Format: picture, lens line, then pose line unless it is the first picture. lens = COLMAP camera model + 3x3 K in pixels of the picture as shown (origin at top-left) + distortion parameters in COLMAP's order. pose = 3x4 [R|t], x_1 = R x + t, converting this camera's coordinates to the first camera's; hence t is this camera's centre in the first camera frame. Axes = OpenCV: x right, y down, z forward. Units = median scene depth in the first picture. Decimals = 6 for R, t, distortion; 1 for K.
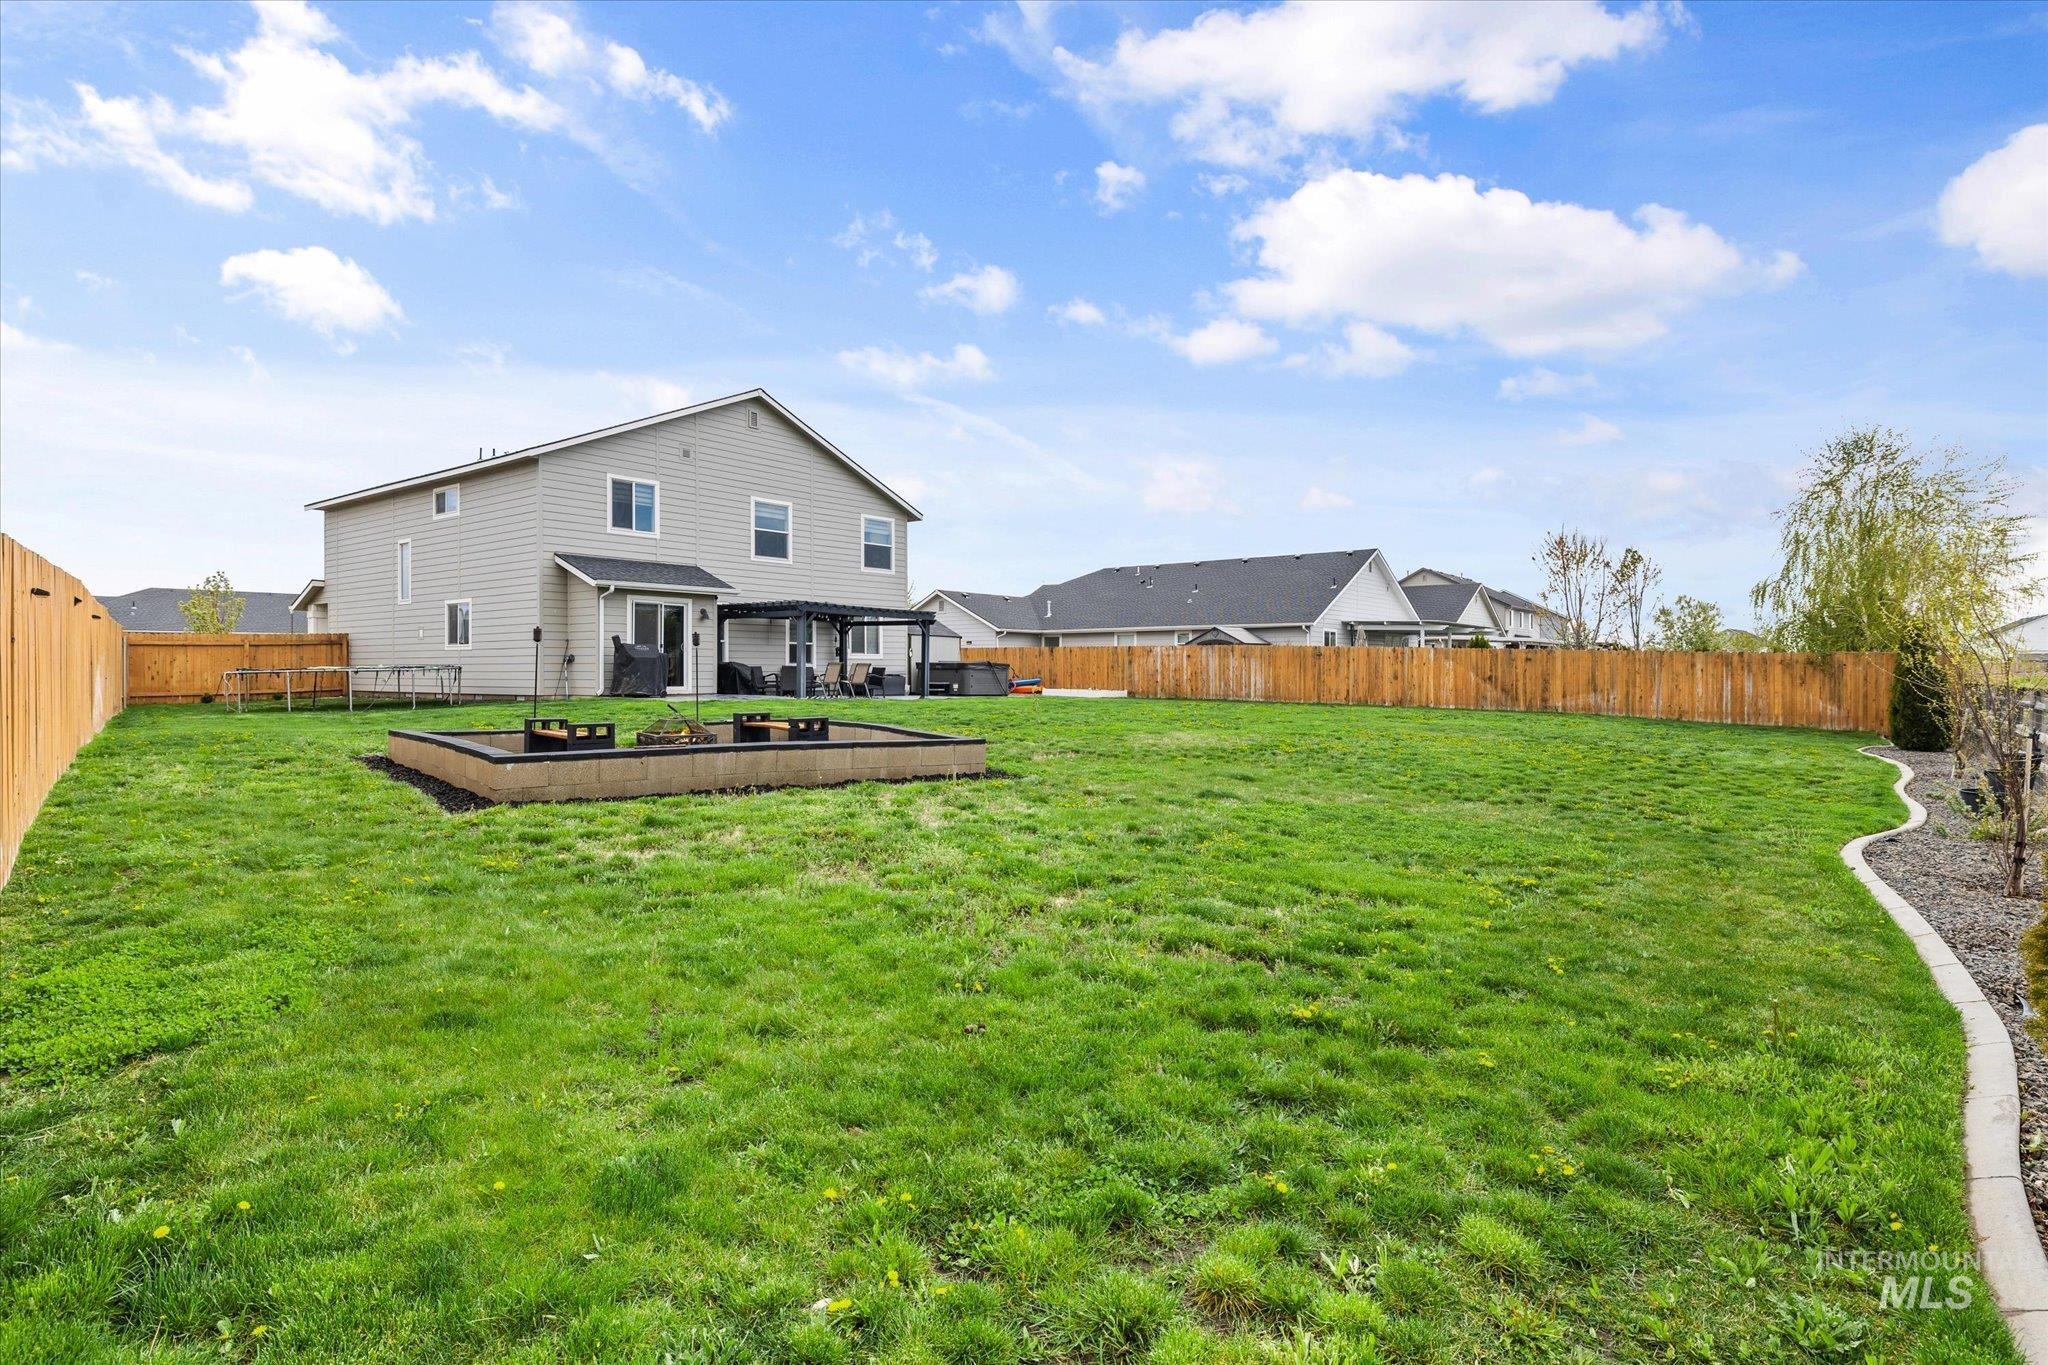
lens RADIAL K [[868.1, 0, 1022.0], [0, 868.1, 672.3], [0, 0, 1]] dist [-0.000119, 0.000059]
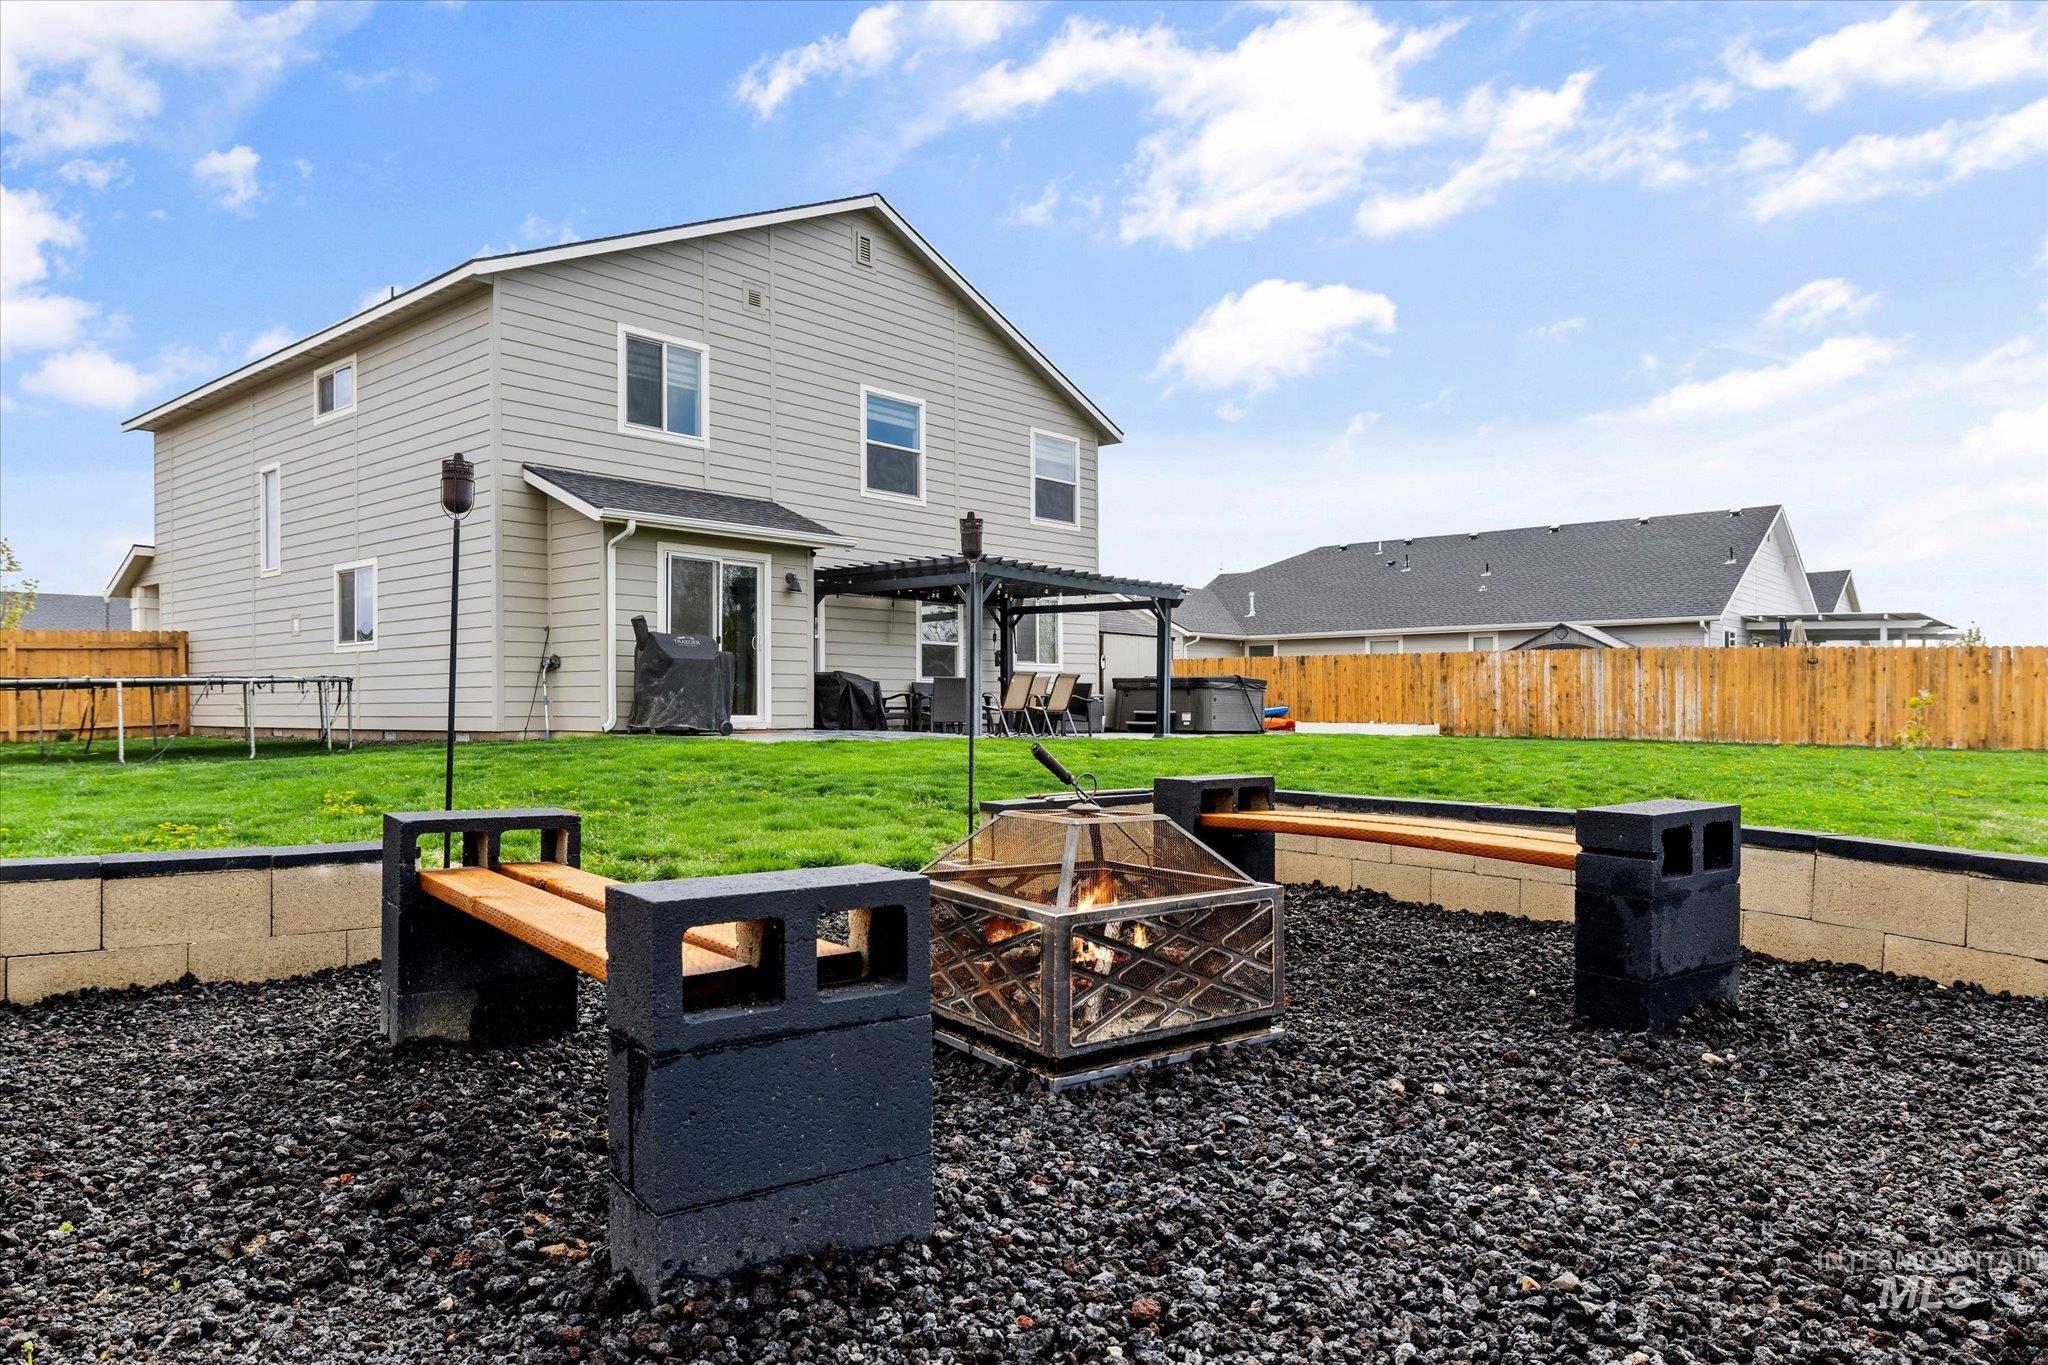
lens RADIAL K [[1012.9, 0, 1026.6], [0, 1012.9, 713.9], [0, 0, 1]] dist [-0.001802, -0.000149]
pose [[0.999420, -0.002401, -0.033973, -0.184808], [0.002522, 0.999991, 0.003535, 0.012632], [0.033965, -0.003619, 0.999416, 0.344067]]
